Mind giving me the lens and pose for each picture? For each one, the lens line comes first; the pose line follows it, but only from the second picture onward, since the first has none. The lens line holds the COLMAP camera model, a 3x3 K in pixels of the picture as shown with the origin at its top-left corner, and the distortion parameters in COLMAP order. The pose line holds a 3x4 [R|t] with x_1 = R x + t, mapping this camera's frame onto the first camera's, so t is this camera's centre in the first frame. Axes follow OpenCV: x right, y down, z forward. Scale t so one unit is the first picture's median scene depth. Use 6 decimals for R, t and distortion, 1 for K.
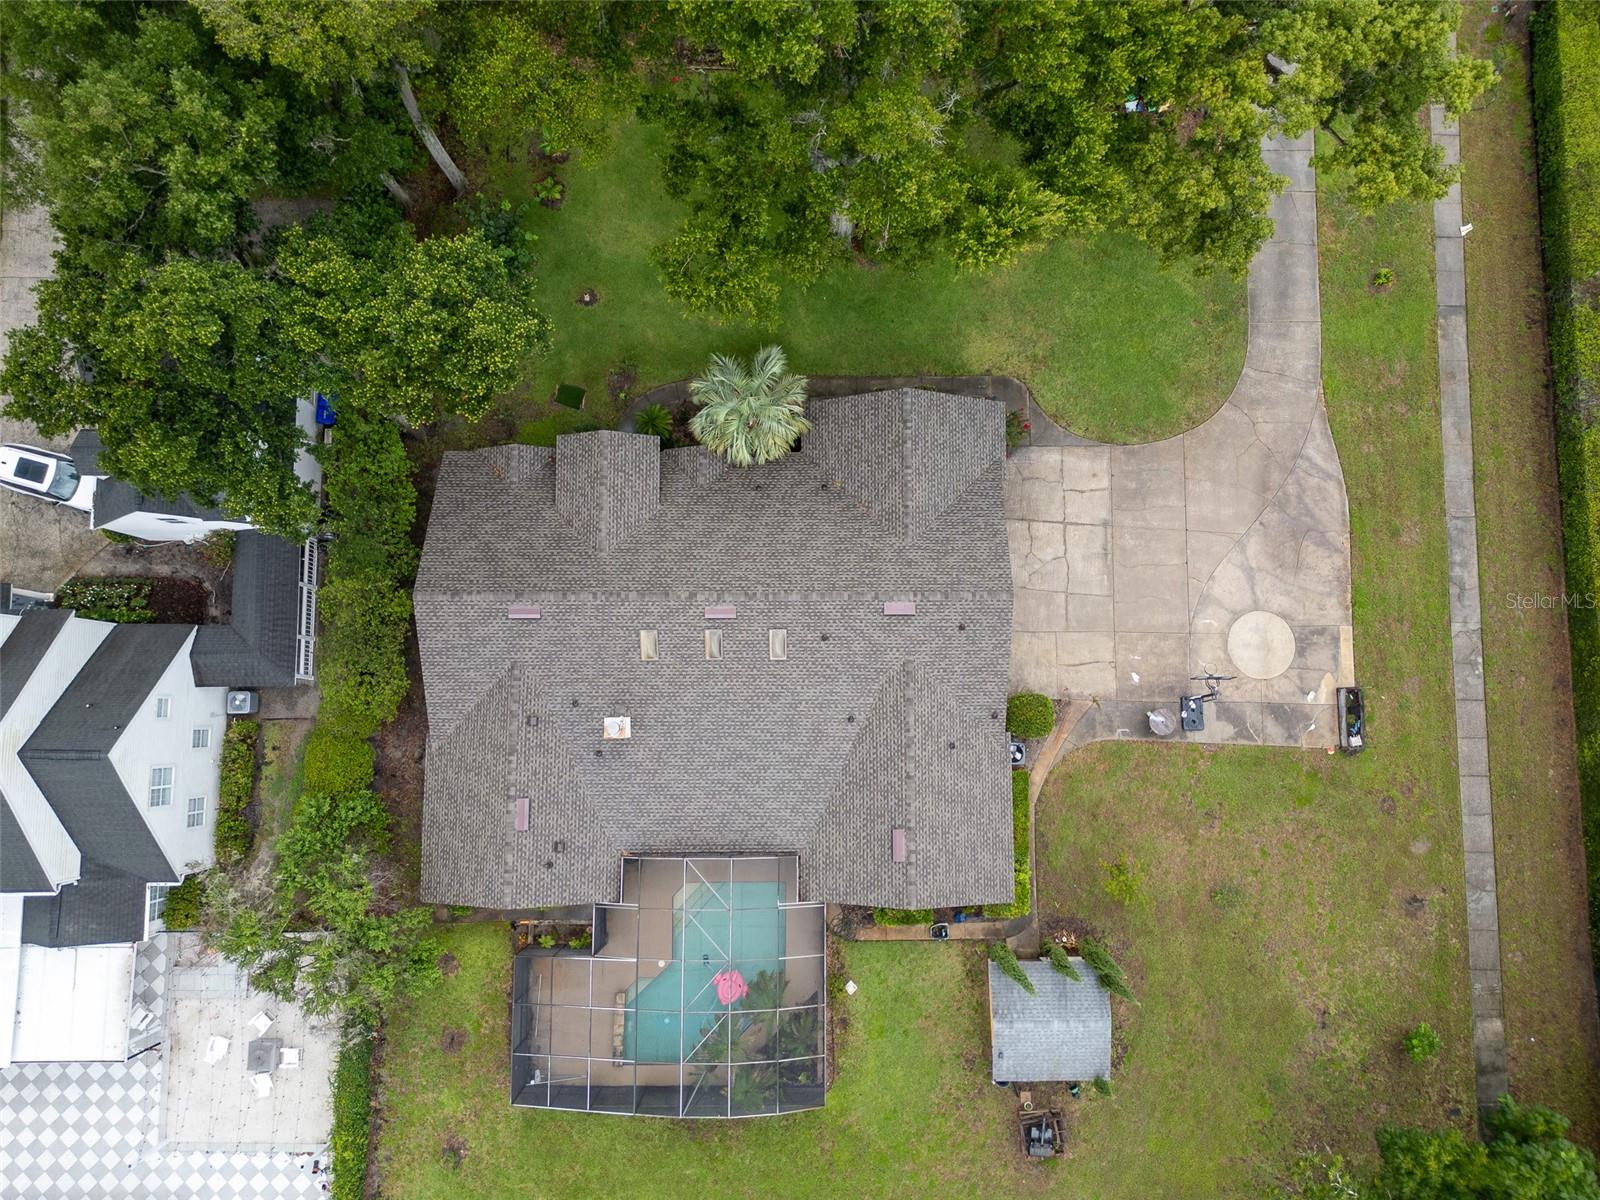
lens RADIAL K [[1125.3, 0, 800.0], [0, 1125.3, 600.0], [0, 0, 1]] dist [0.085491, -0.068566]
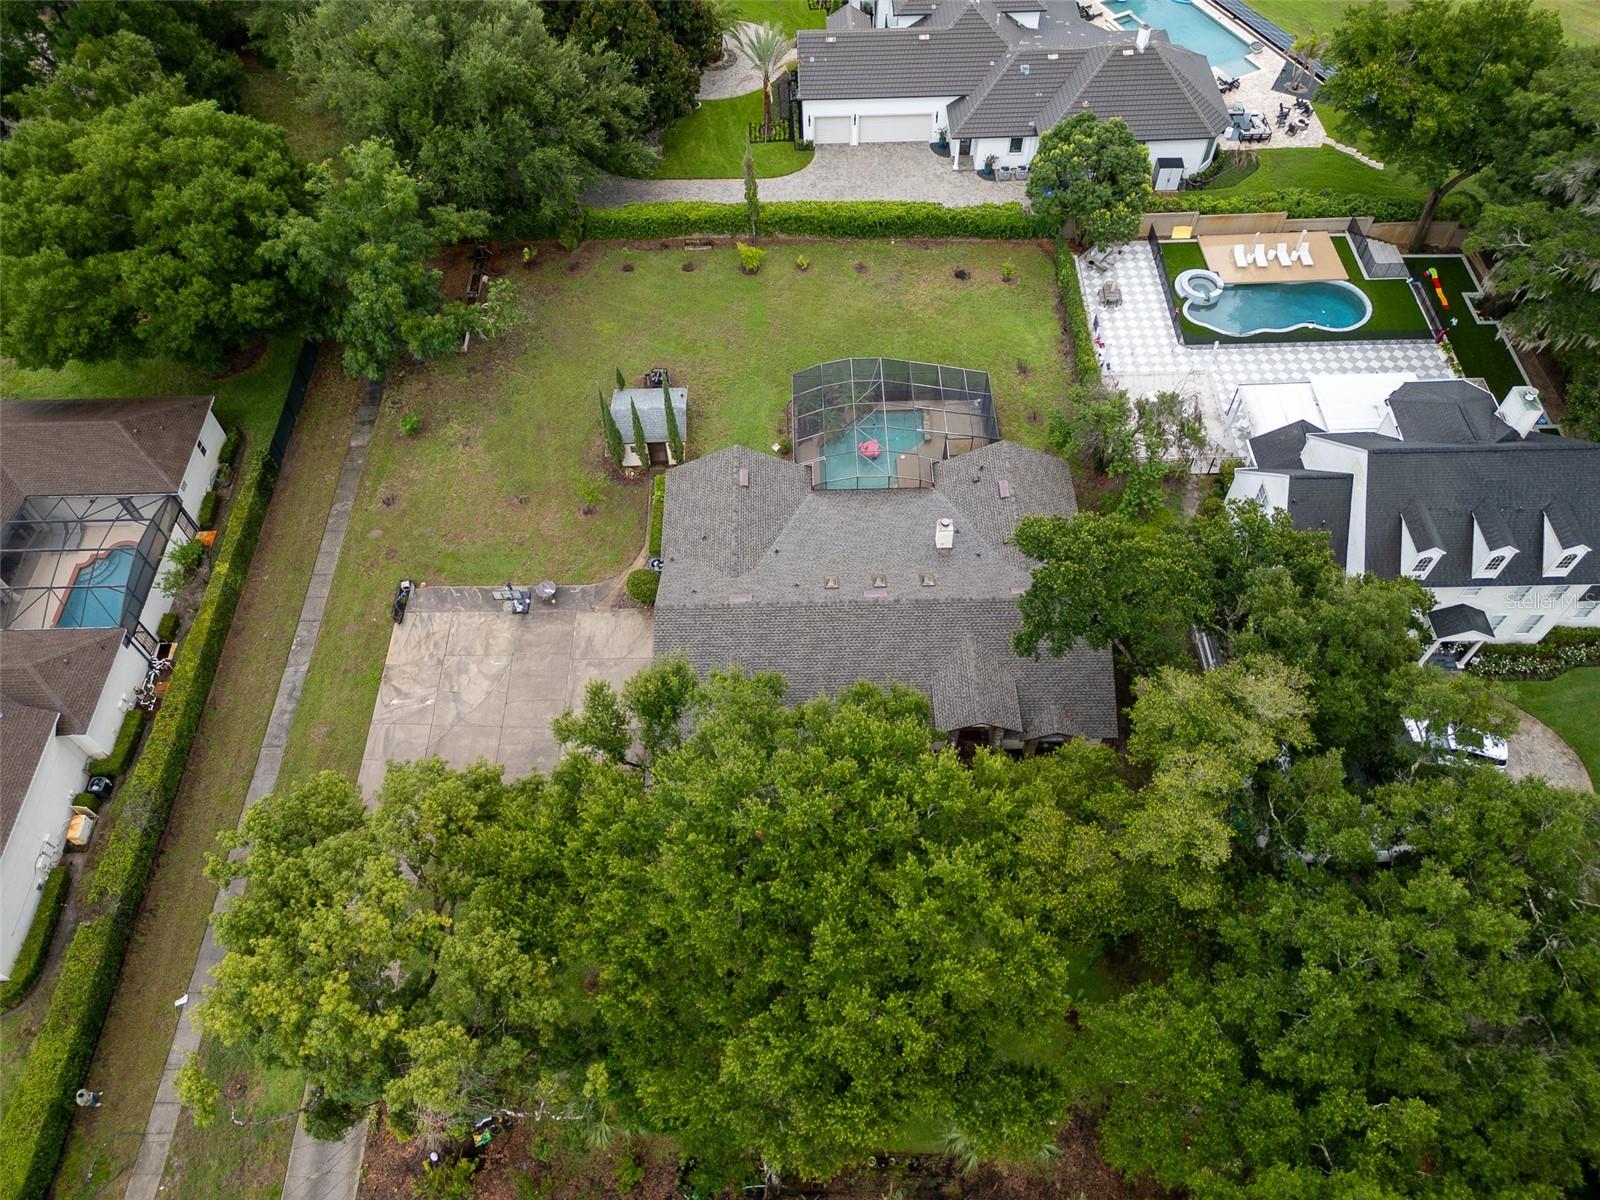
lens RADIAL K [[1107.1, 0, 800.0], [0, 1107.1, 600.0], [0, 0, 1]] dist [0.104423, -0.116873]
pose [[-0.999678, 0.024931, 0.004692, 0.011445], [-0.016205, -0.769861, 0.638006, -0.772291], [0.019518, 0.637725, 0.770017, -0.004333]]
